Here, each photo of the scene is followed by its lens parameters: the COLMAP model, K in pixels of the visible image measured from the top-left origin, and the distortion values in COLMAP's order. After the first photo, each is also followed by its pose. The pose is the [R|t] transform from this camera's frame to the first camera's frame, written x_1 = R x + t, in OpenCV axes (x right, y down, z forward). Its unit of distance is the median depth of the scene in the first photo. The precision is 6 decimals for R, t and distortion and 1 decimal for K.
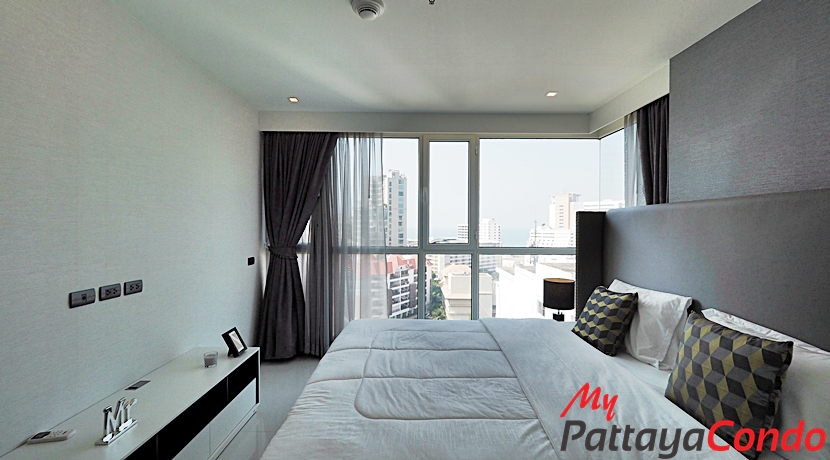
lens RADIAL K [[353.2, 0, 419.1], [0, 353.2, 228.9], [0, 0, 1]] dist [0.000531, 0.000075]
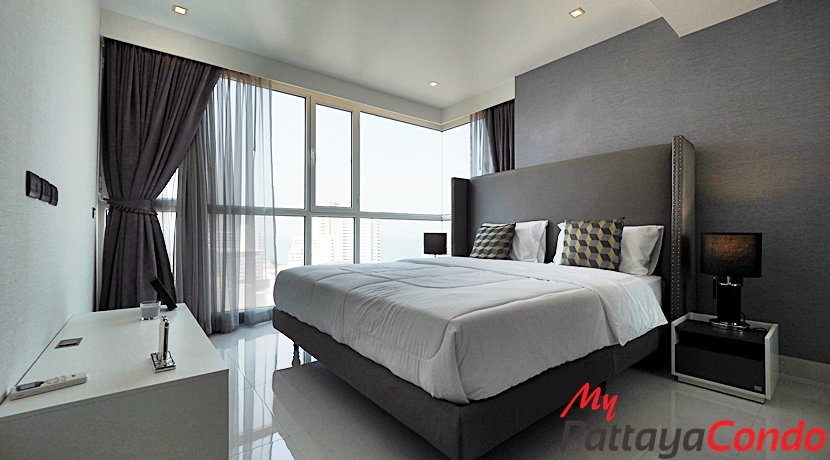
lens RADIAL K [[352.0, 0, 414.6], [0, 352.0, 243.0], [0, 0, 1]] dist [-0.000271, 0.000012]
pose [[0.790898, -0.020446, 0.611607, -0.437525], [0.012399, 0.999772, 0.017388, 0.157395], [-0.611823, -0.006169, 0.790971, 0.042083]]
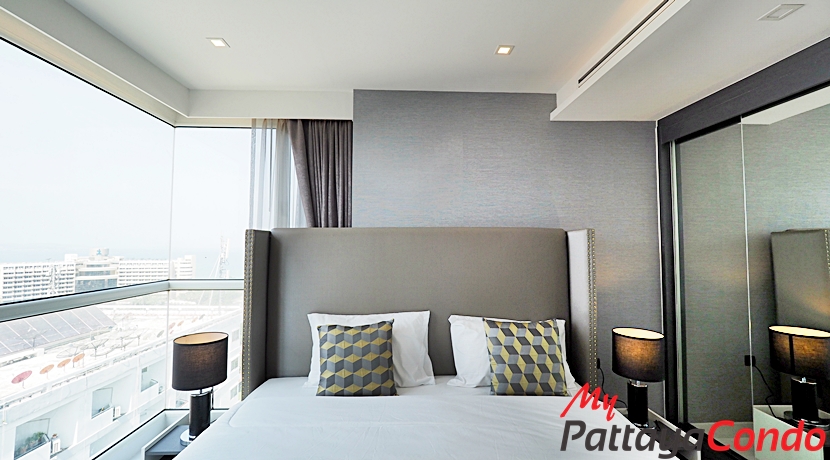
lens RADIAL K [[353.2, 0, 419.1], [0, 353.2, 228.9], [0, 0, 1]] dist [0.000531, 0.000075]
pose [[-0.024805, 0.043202, 0.998758, -0.240057], [0.011011, 0.999017, -0.042939, -0.016281], [-0.999632, 0.009932, -0.025256, 0.630176]]
